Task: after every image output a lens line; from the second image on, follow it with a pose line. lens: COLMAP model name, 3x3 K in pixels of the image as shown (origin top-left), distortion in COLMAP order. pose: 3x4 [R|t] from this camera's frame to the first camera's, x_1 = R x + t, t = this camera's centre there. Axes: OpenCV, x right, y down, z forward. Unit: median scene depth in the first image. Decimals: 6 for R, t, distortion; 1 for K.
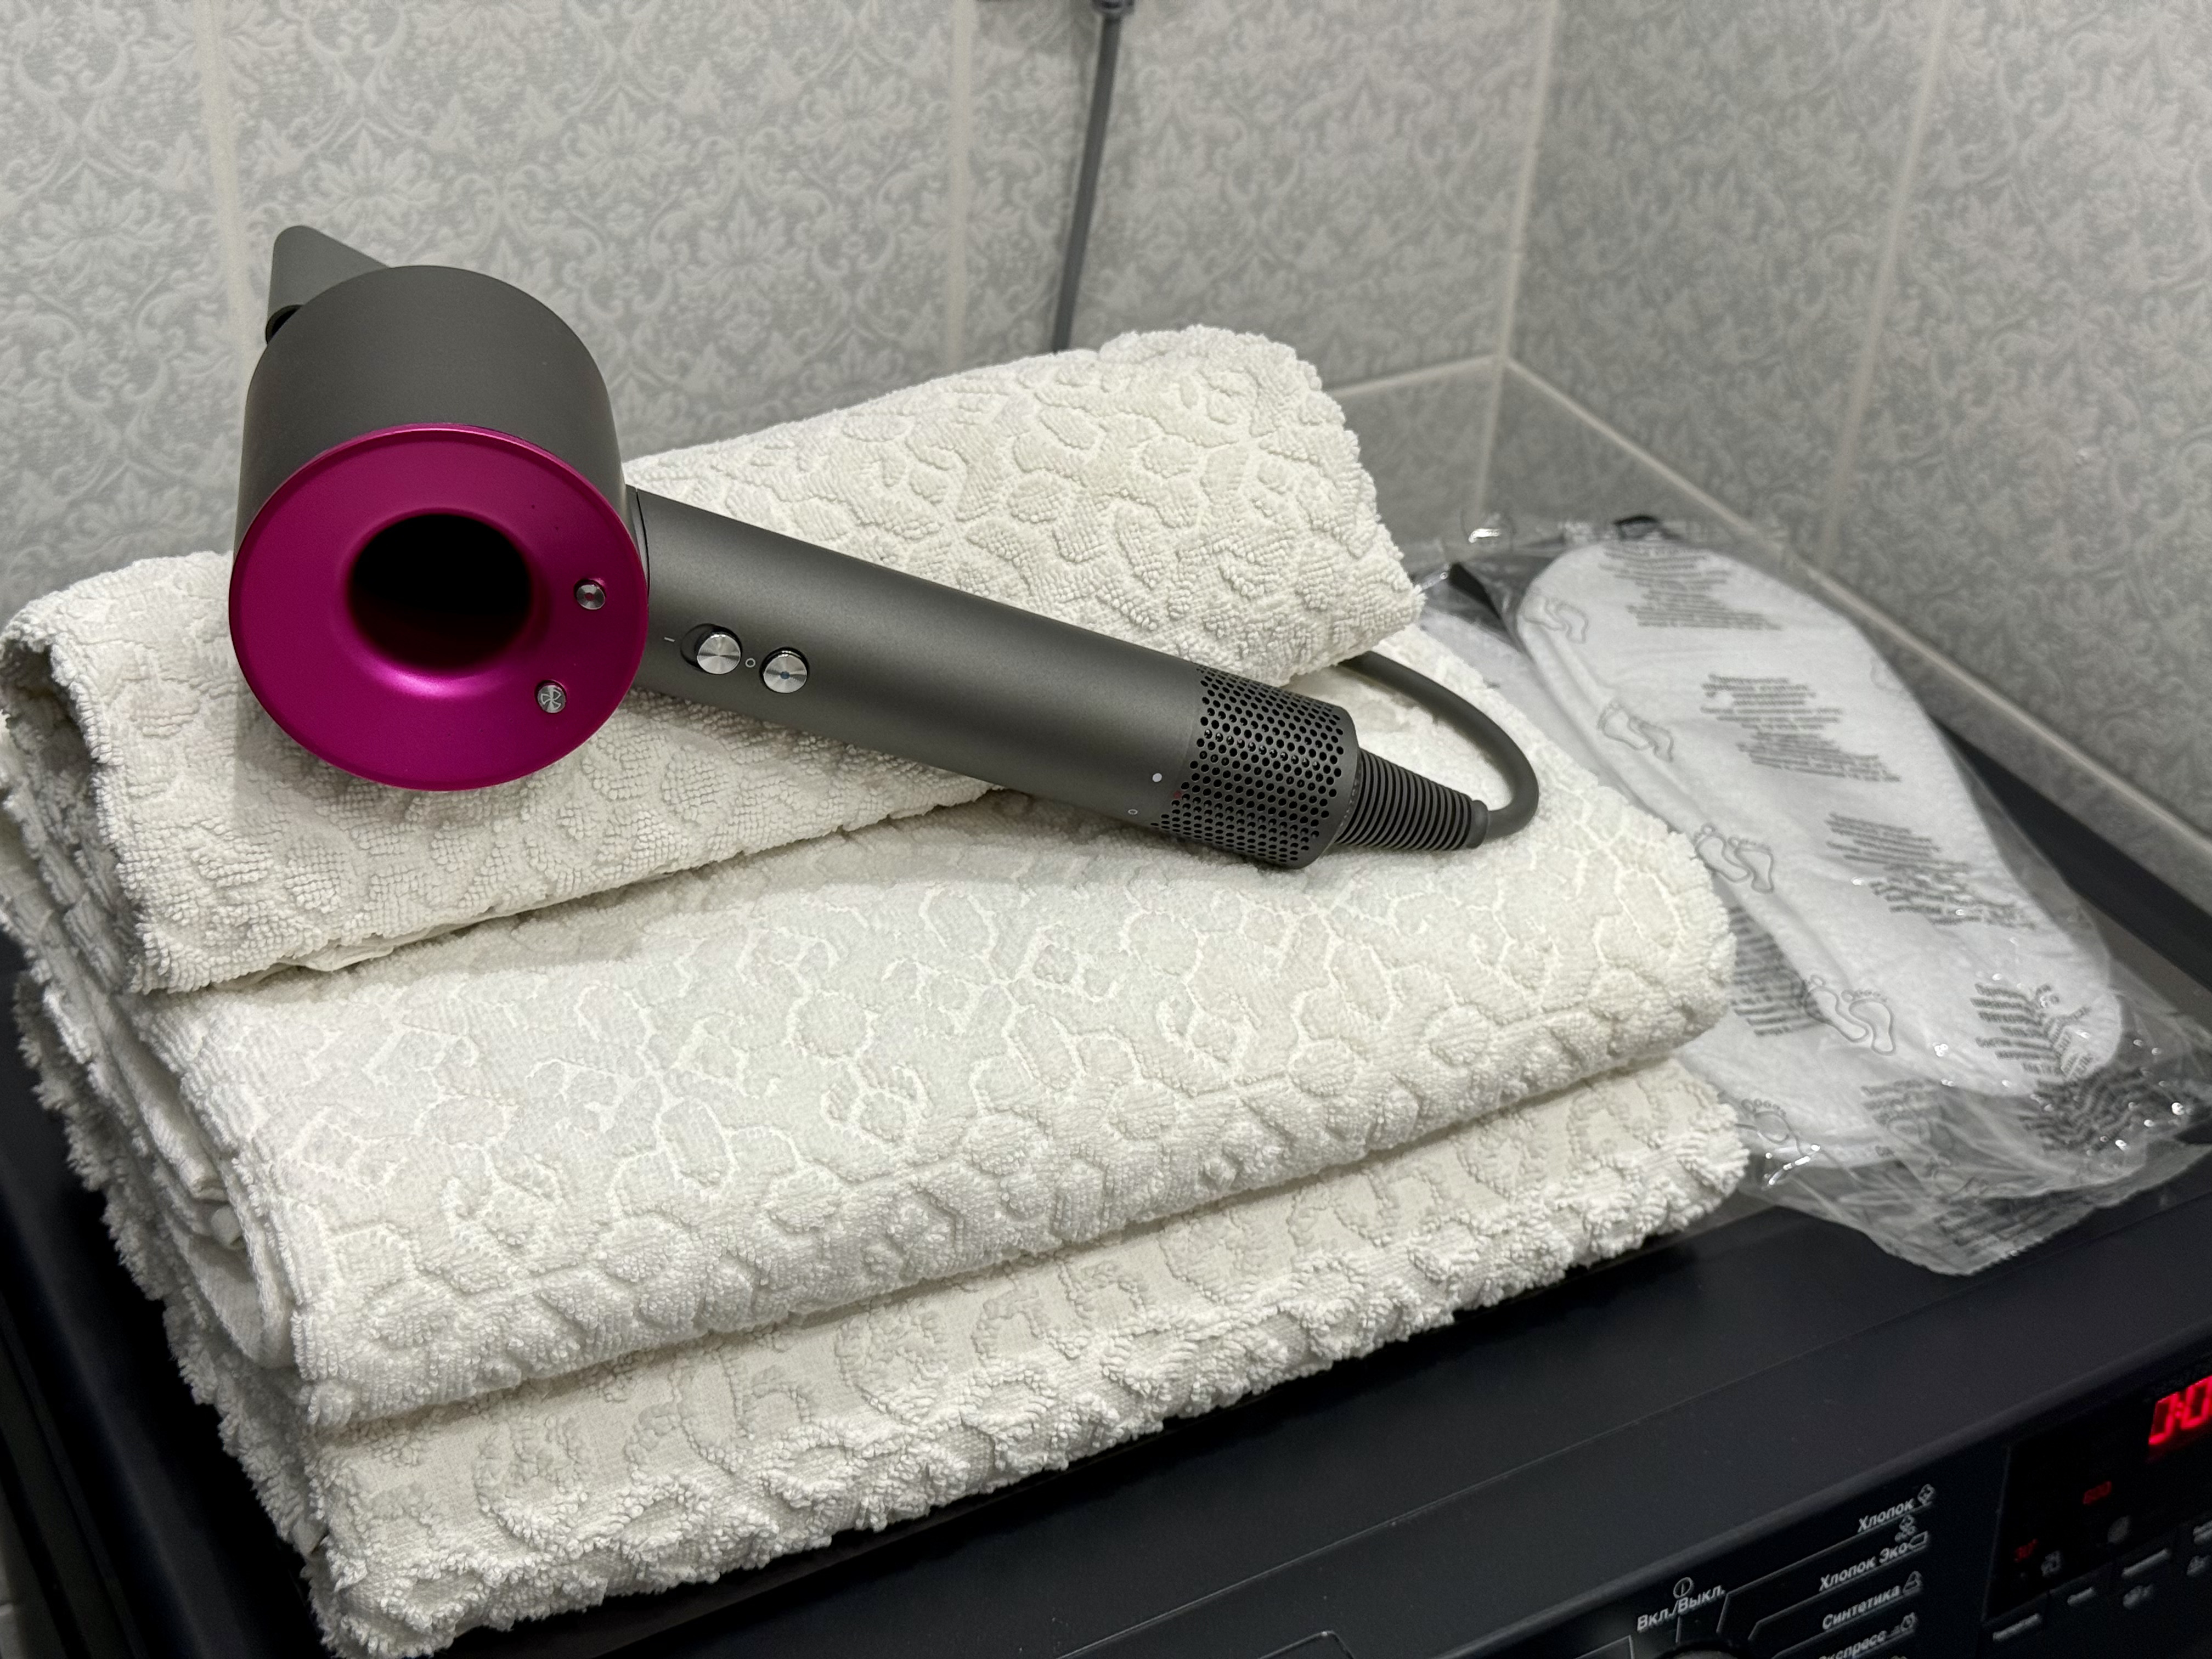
lens RADIAL K [[3105.3, 0, 1106.0], [0, 3105.3, 829.5], [0, 0, 1]] dist [0.218545, -0.748667]
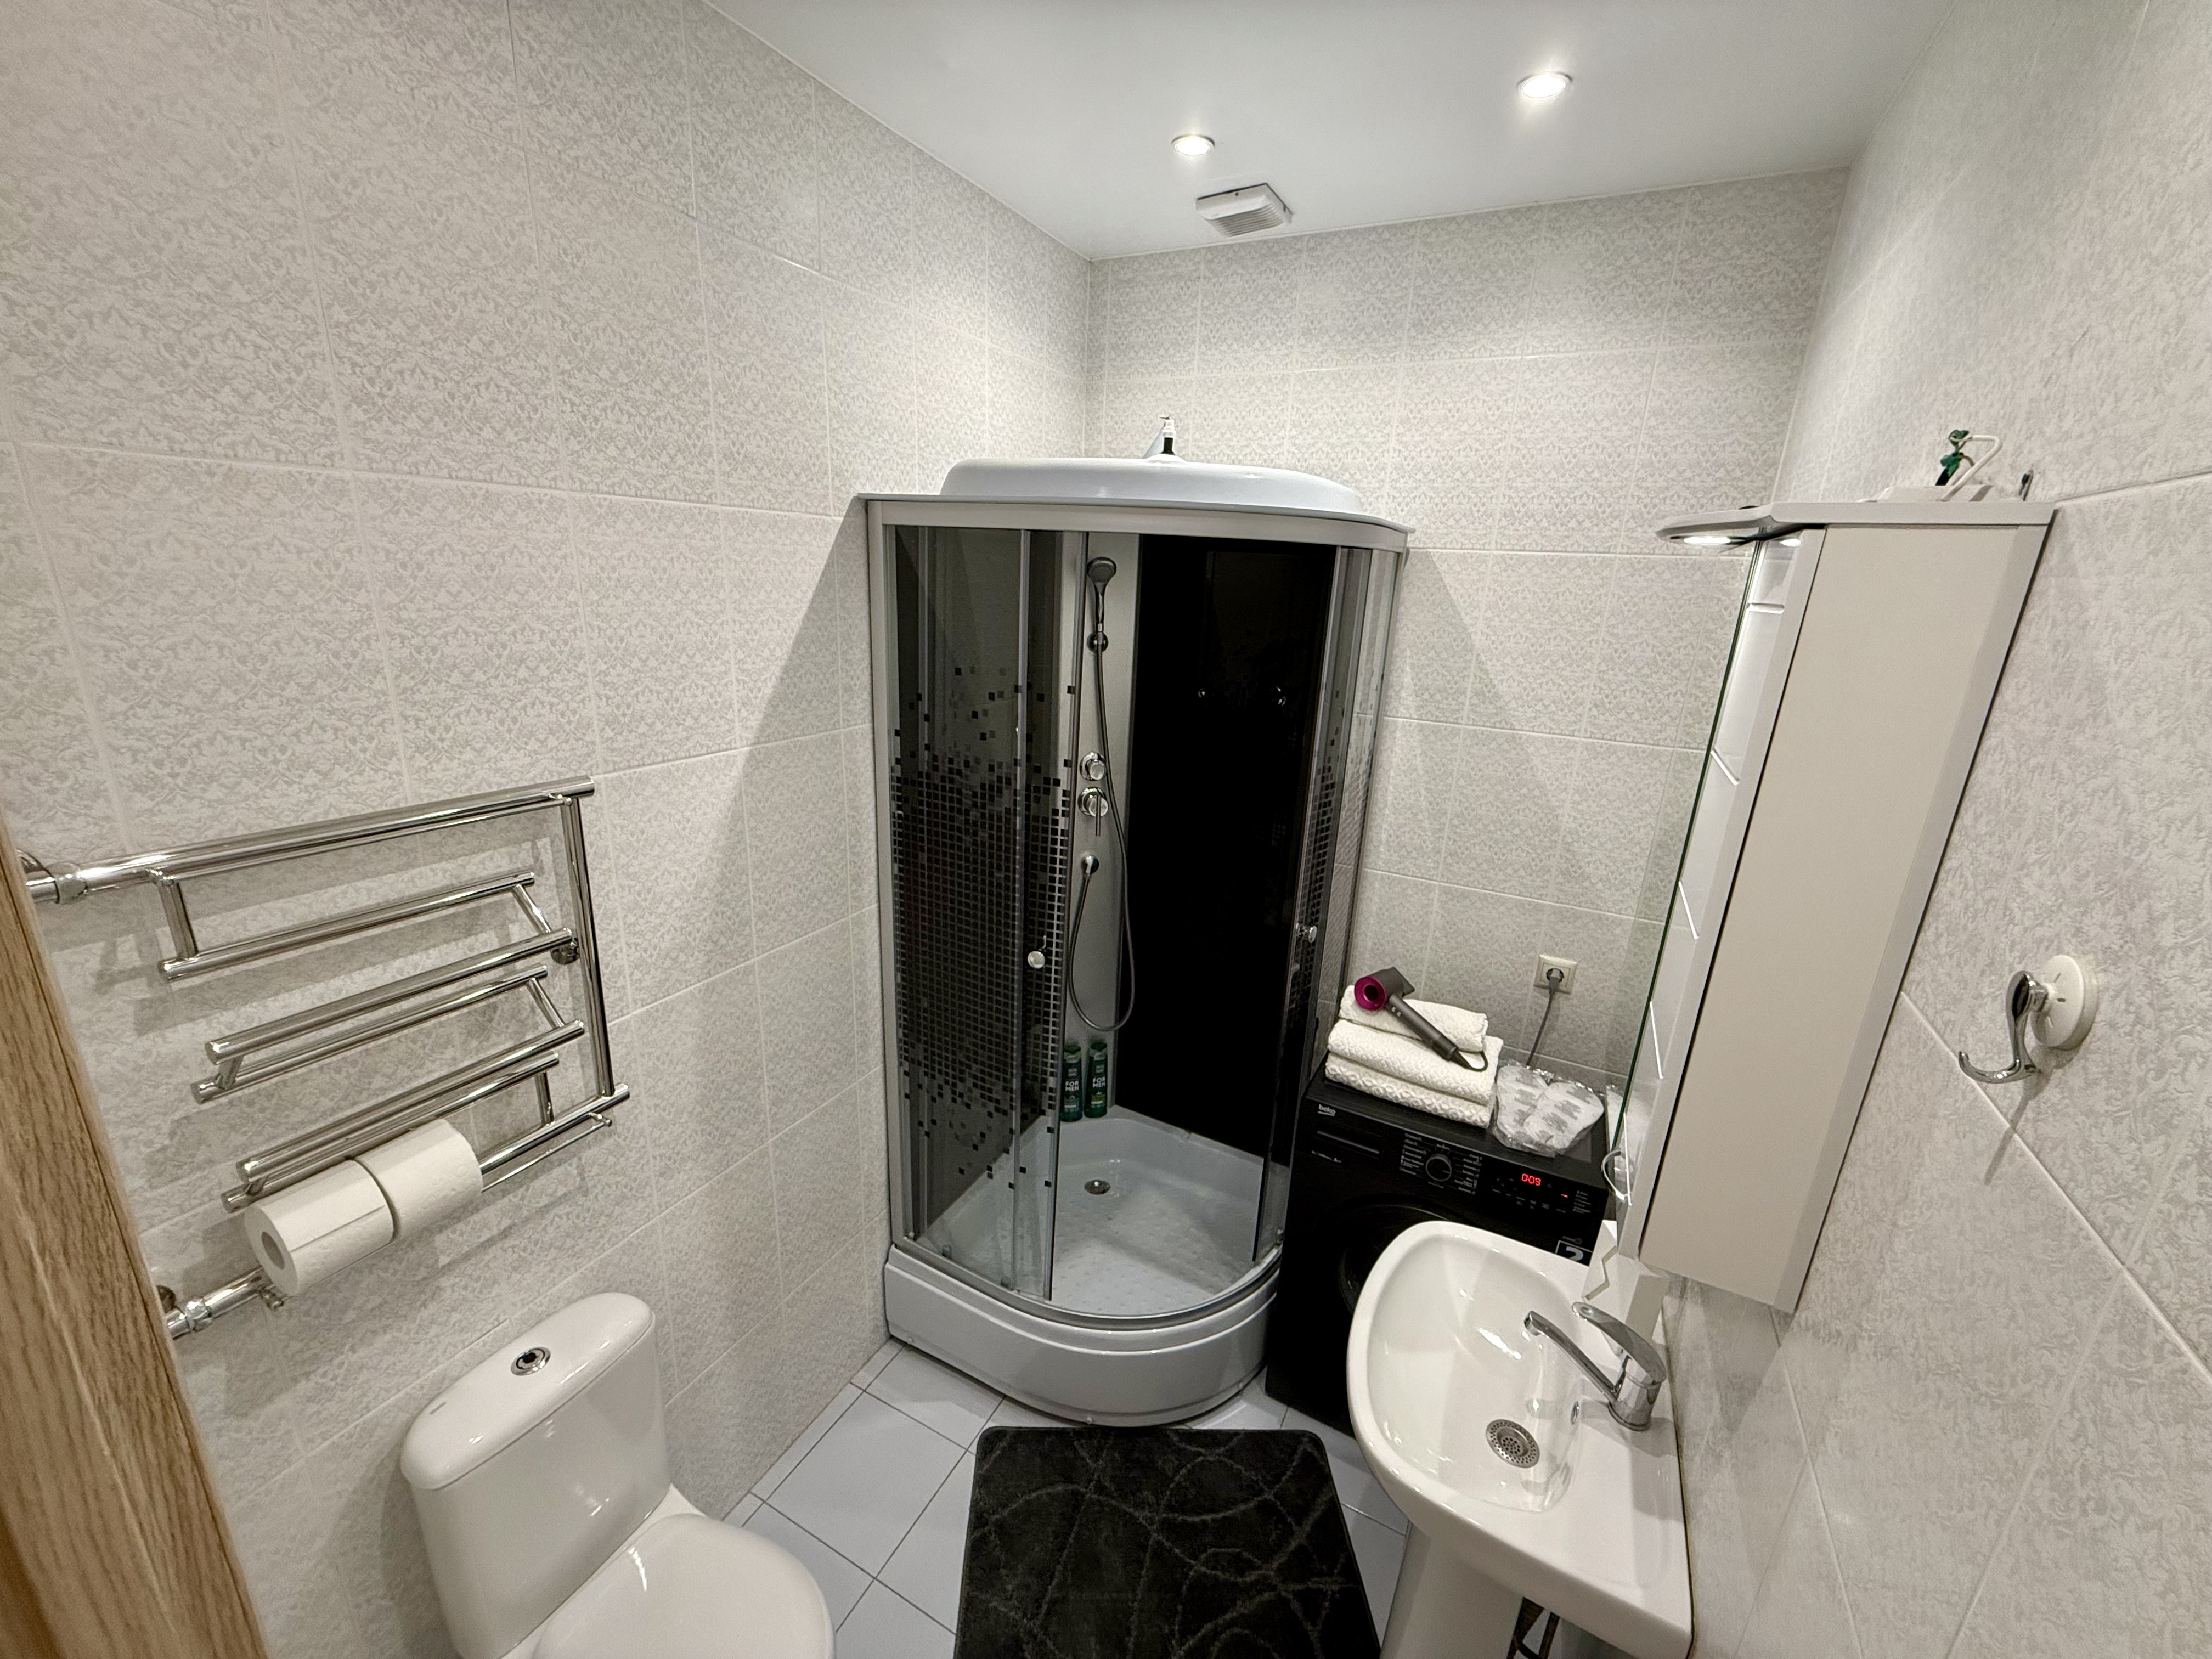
lens RADIAL K [[878.8, 0, 1099.3], [0, 878.8, 832.2], [0, 0, 1]] dist [-0.000210, -0.000019]
pose [[0.534098, 0.218015, -0.816829, 1.517435], [-0.492903, 0.865276, -0.091348, 0.176008], [0.686867, 0.451406, 0.569602, -1.545390]]
